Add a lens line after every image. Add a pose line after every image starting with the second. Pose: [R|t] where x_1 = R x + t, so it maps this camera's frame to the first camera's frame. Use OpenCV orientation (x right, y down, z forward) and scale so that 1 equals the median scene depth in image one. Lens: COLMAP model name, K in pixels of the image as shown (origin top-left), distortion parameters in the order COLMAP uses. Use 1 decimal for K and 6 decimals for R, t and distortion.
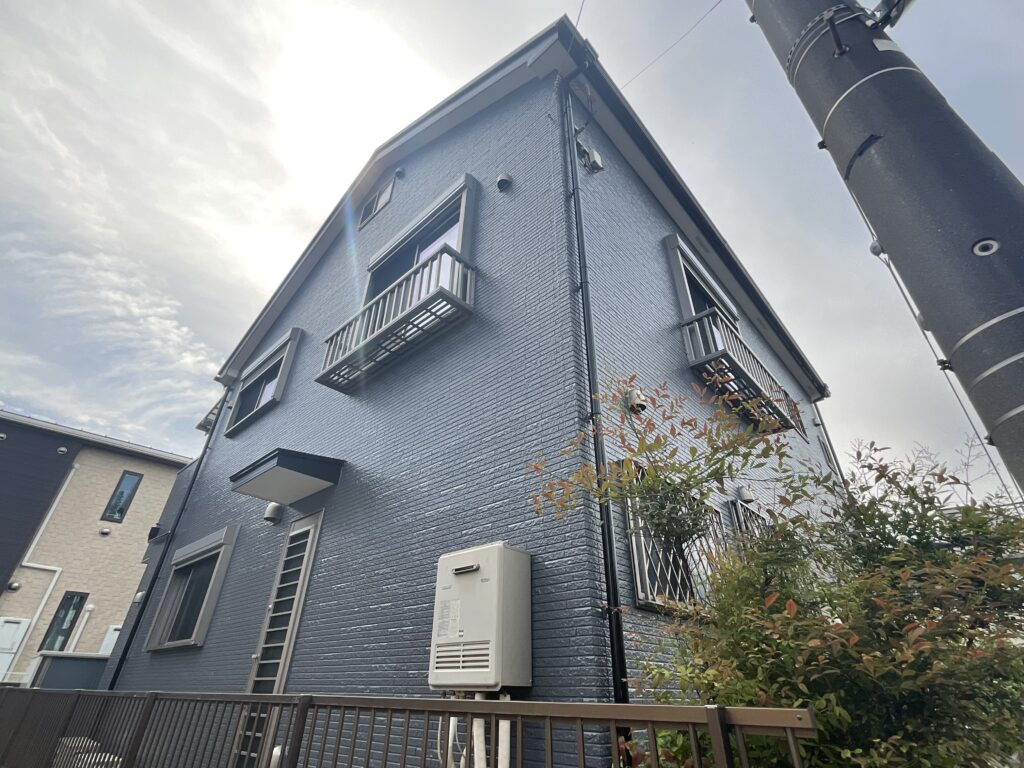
lens RADIAL K [[485.2, 0, 512.0], [0, 485.2, 384.0], [0, 0, 1]] dist [0.000760, 0.000130]
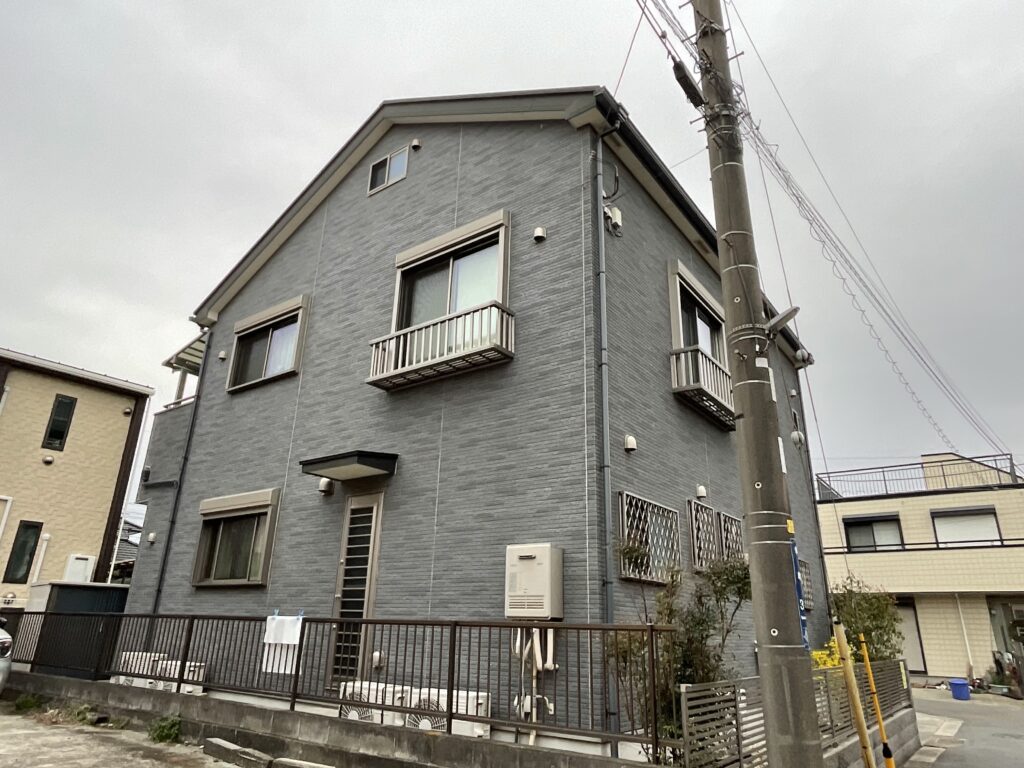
lens RADIAL K [[652.5, 0, 512.0], [0, 652.5, 384.0], [0, 0, 1]] dist [-0.003782, -0.001982]
pose [[0.992894, 0.054213, 0.105938, -0.213658], [-0.075168, 0.975846, 0.205122, -0.348239], [-0.092259, -0.211628, 0.972986, -0.568614]]
